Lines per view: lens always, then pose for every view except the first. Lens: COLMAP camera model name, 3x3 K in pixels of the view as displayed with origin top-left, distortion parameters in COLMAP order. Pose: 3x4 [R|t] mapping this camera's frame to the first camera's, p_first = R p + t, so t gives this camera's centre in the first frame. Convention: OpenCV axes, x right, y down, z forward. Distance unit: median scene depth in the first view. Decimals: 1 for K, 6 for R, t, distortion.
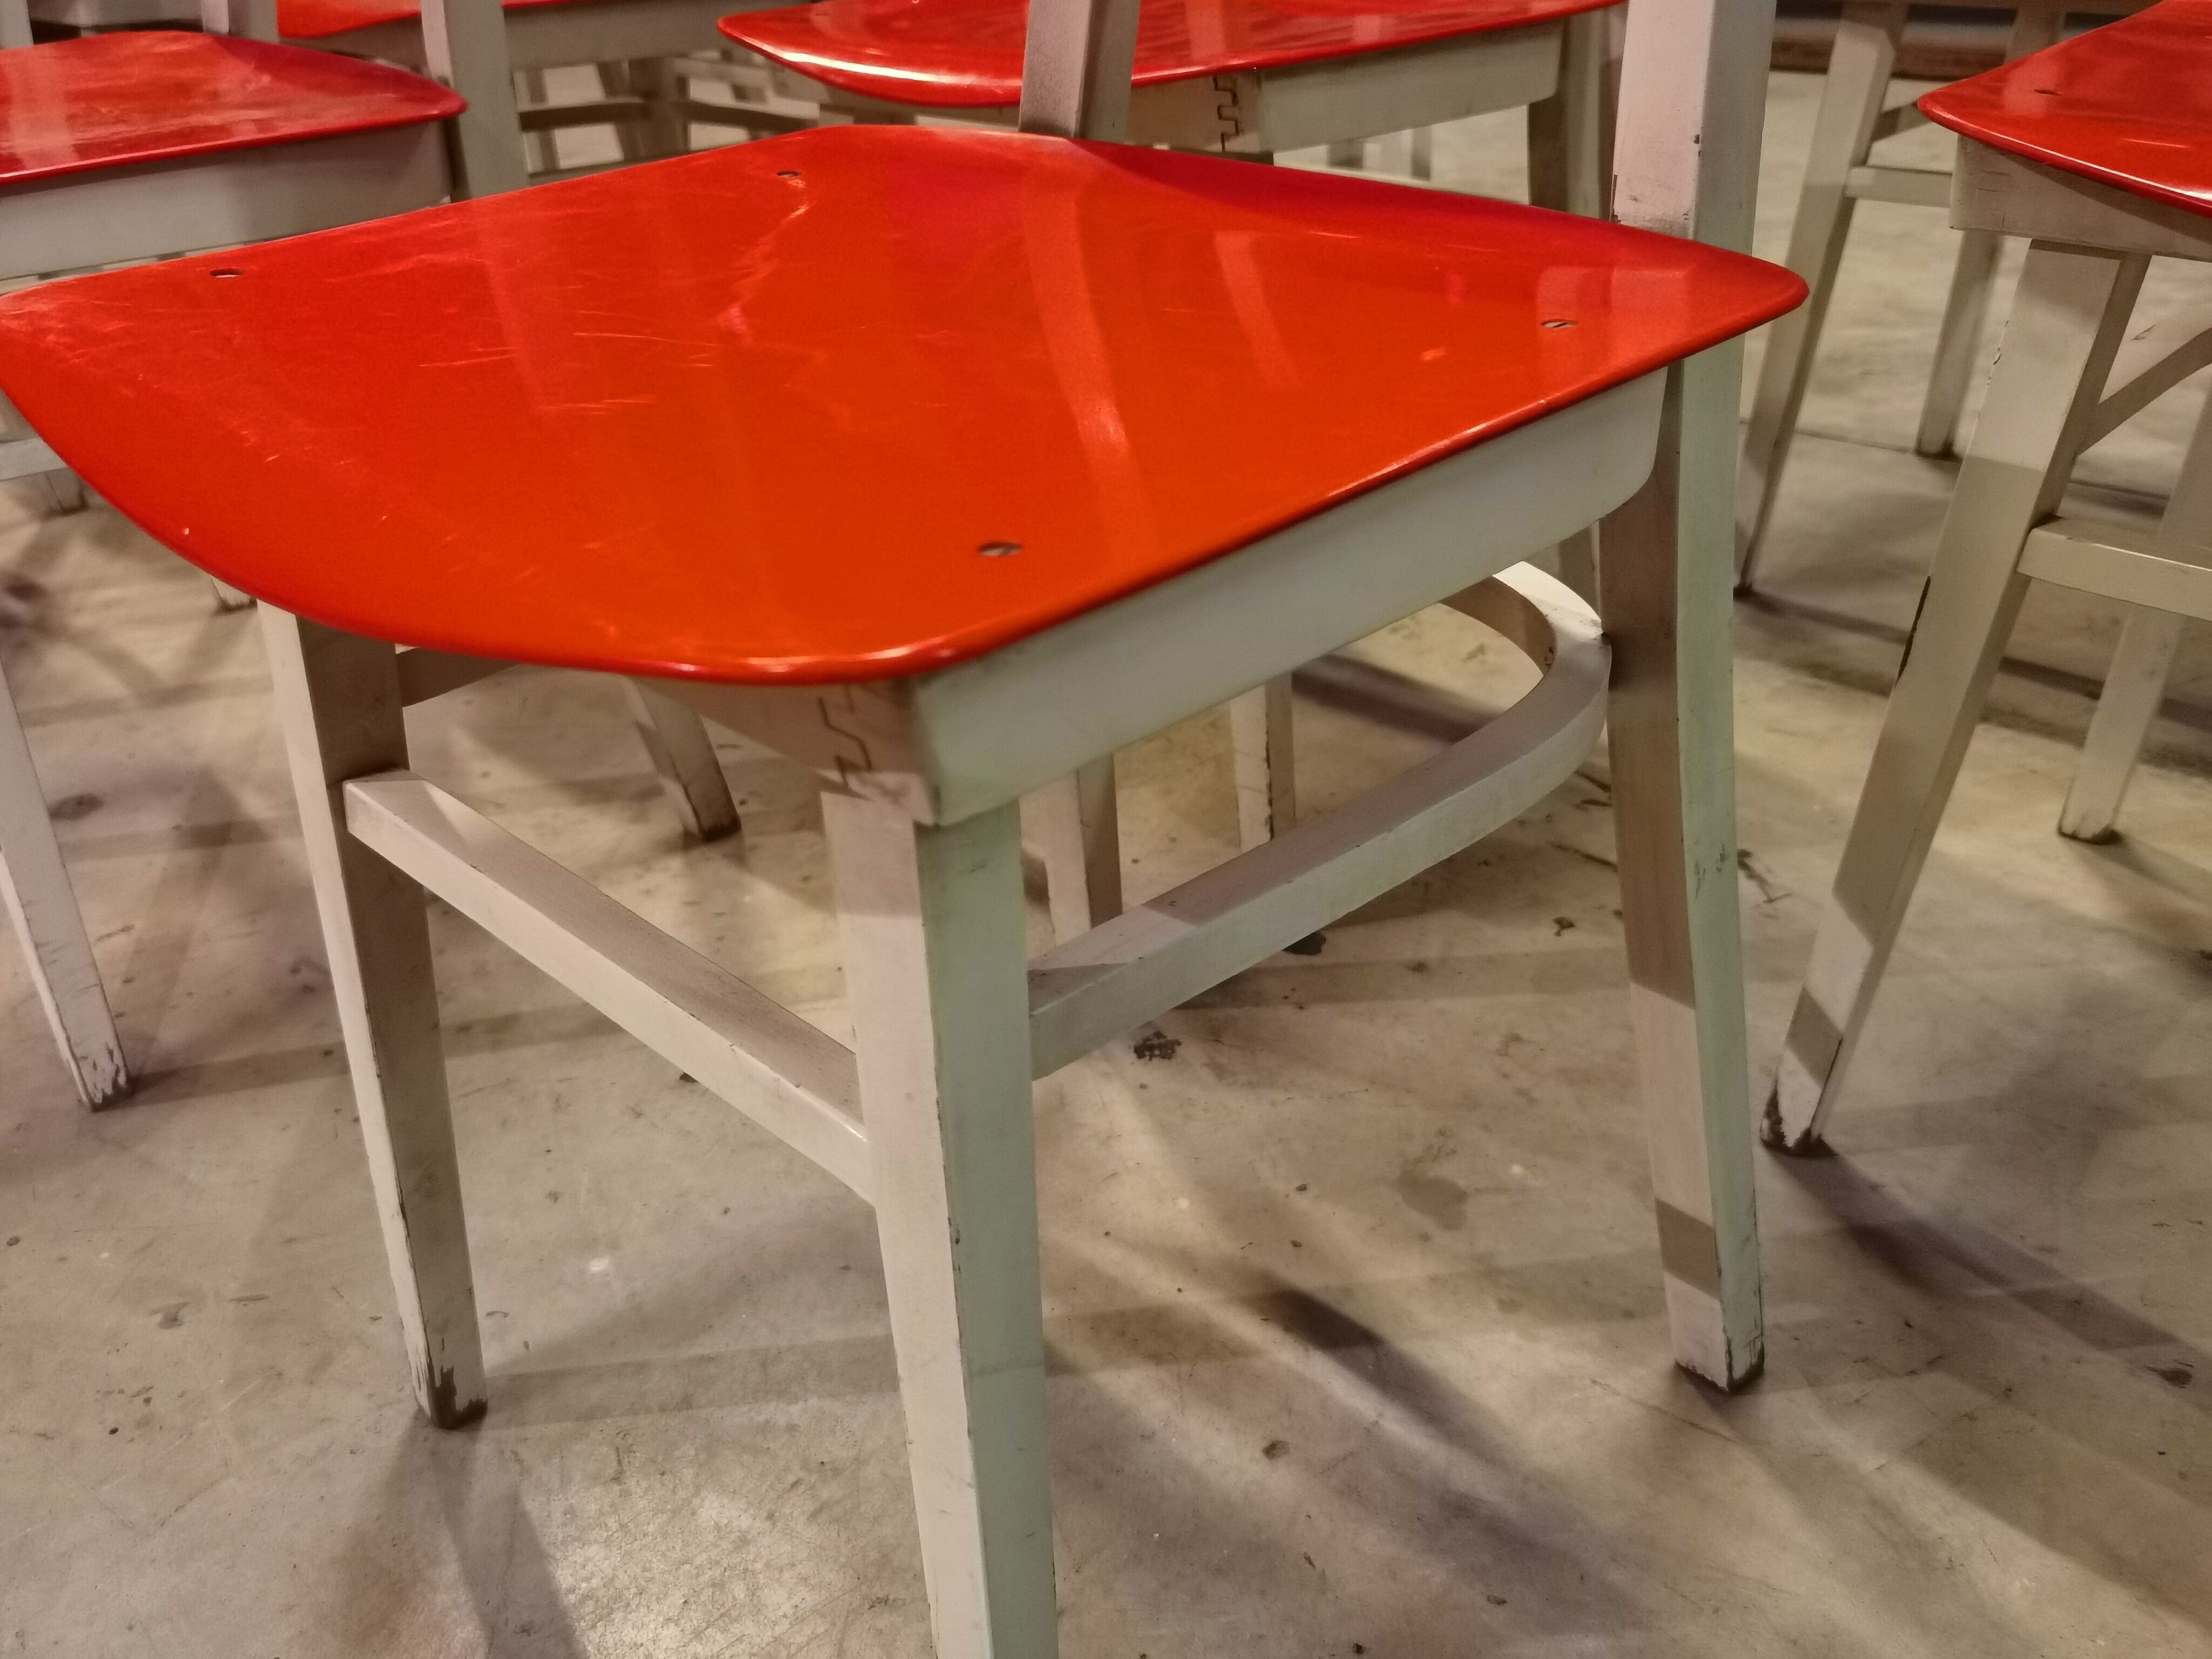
lens RADIAL K [[1831.1, 0, 1113.3], [0, 1831.1, 850.0], [0, 0, 1]] dist [-0.000787, 0.044610]
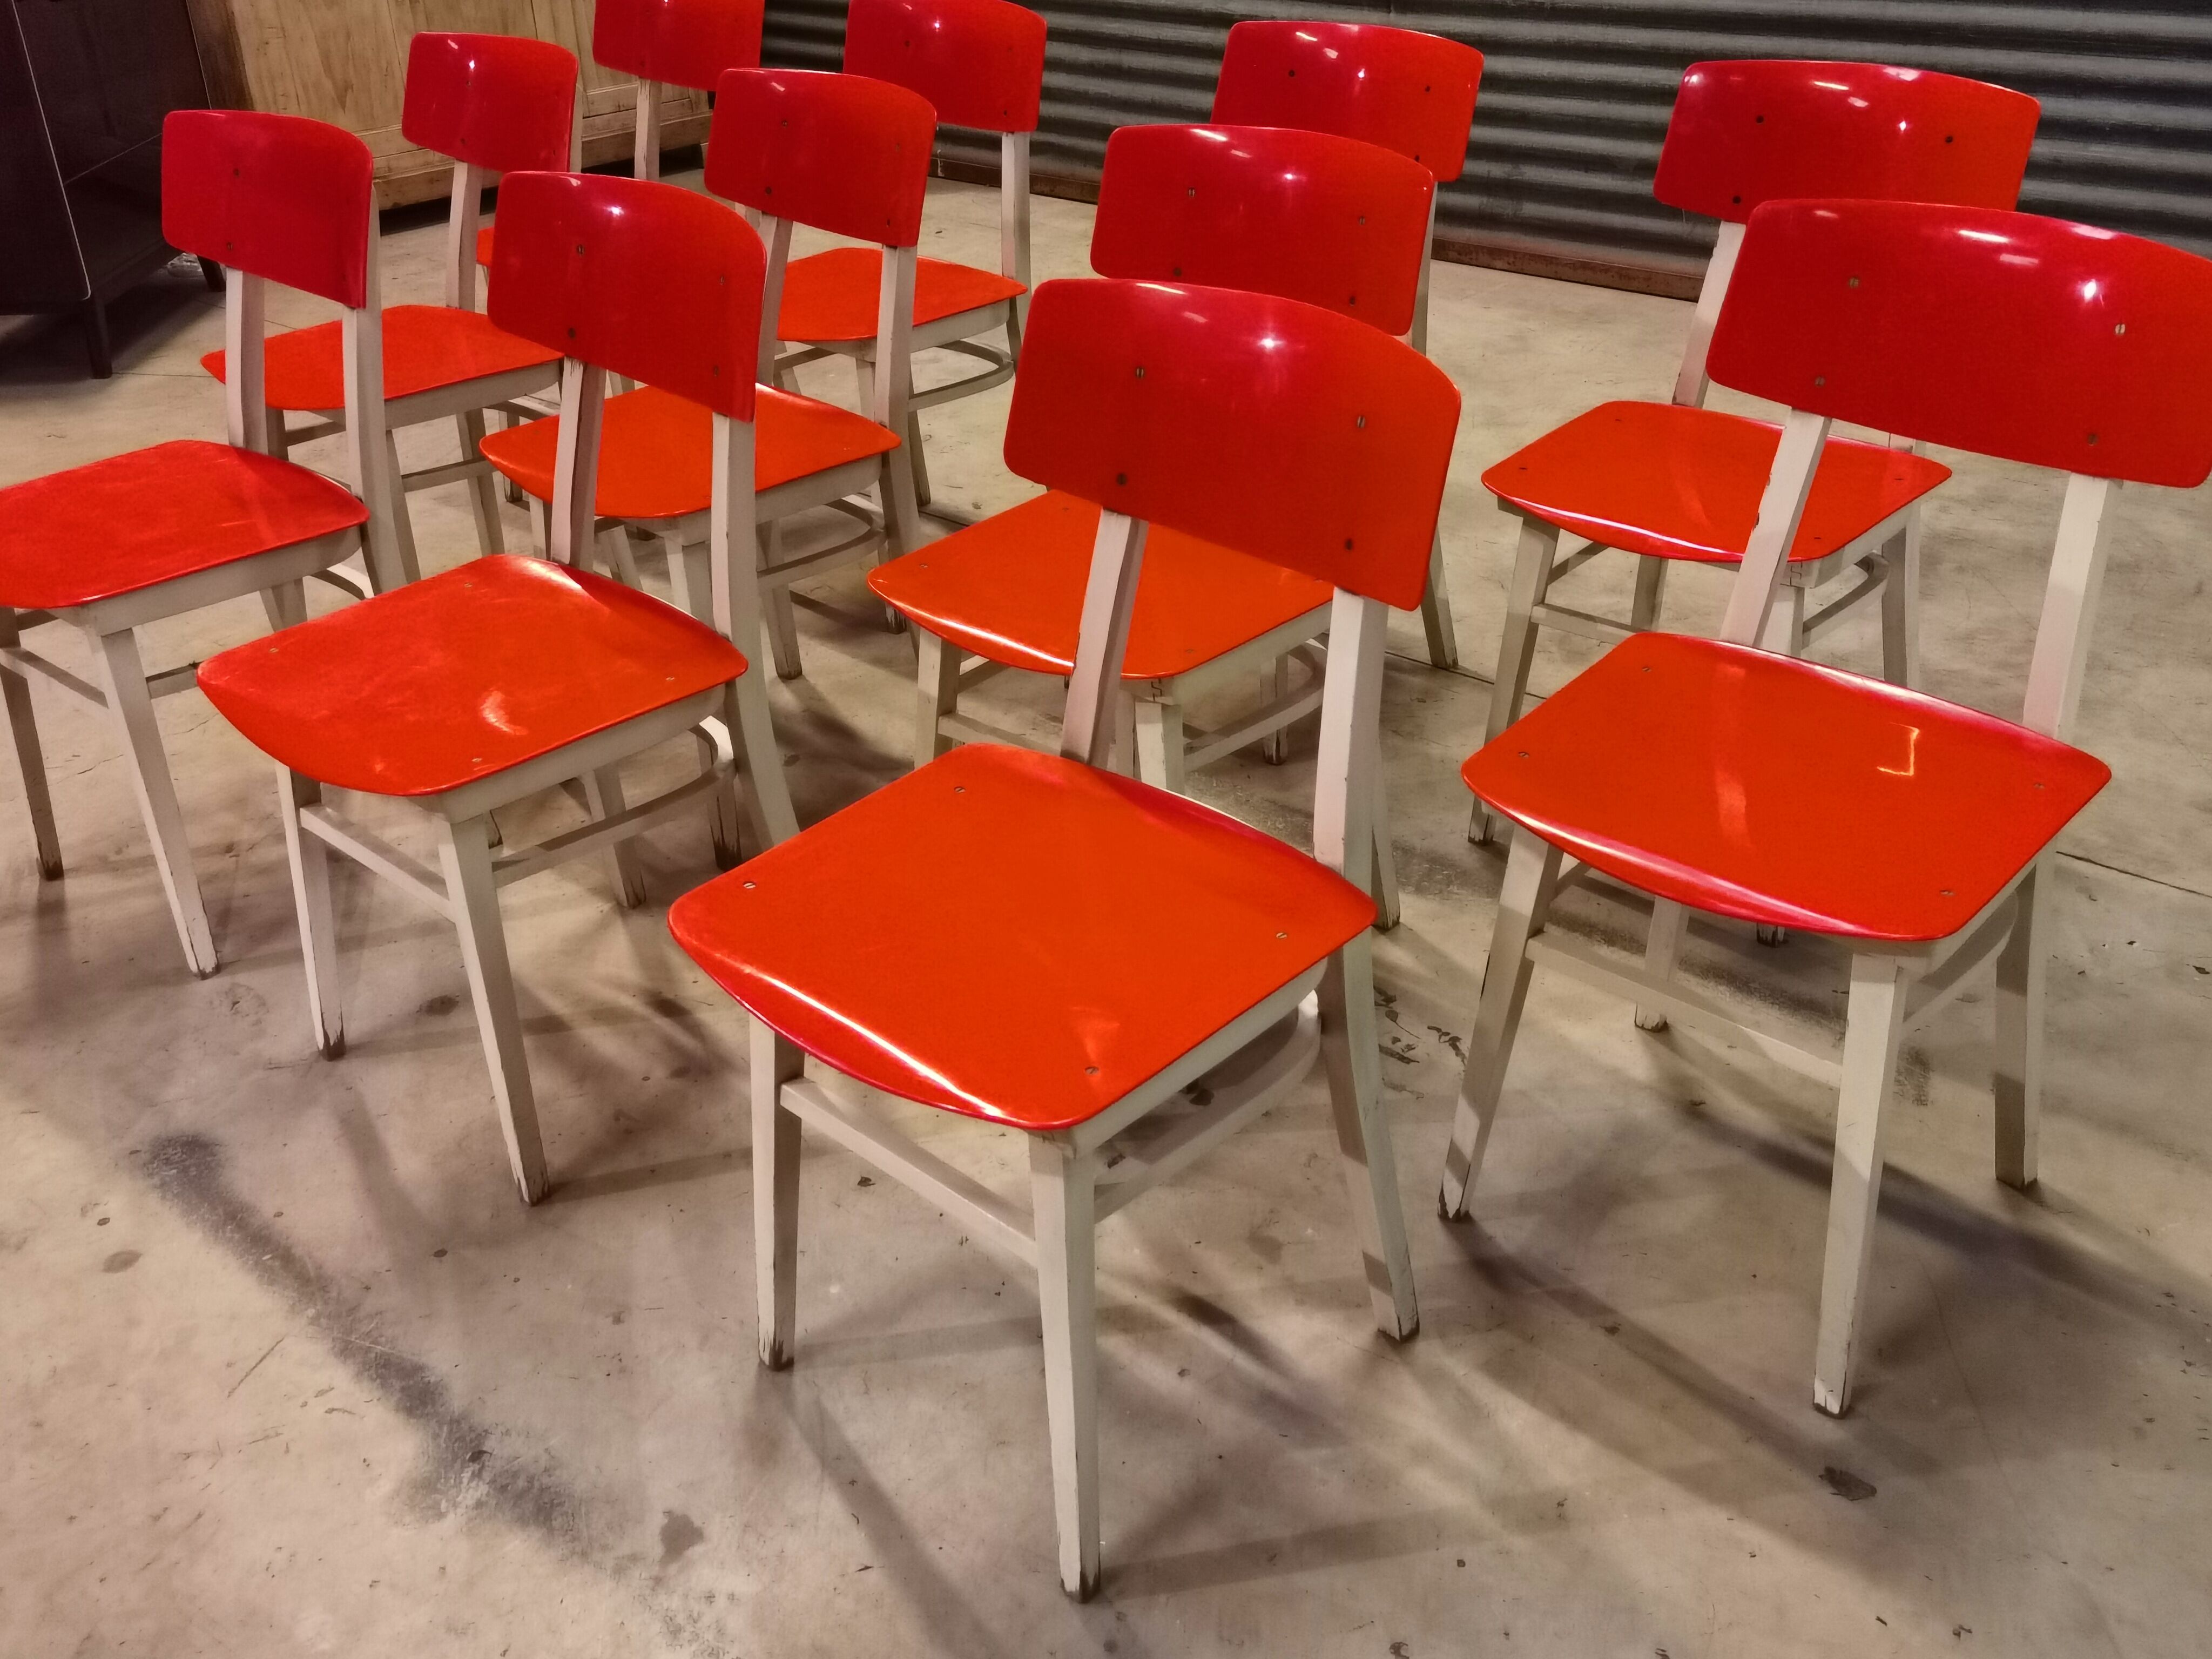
lens RADIAL K [[1916.6, 0, 1108.8], [0, 1916.6, 821.3], [0, 0, 1]] dist [-0.005408, 0.053047]
pose [[0.999109, -0.005846, 0.041801, -0.080257], [0.006144, 0.999957, -0.007015, -0.272787], [-0.041759, 0.007265, 0.999101, -1.127264]]
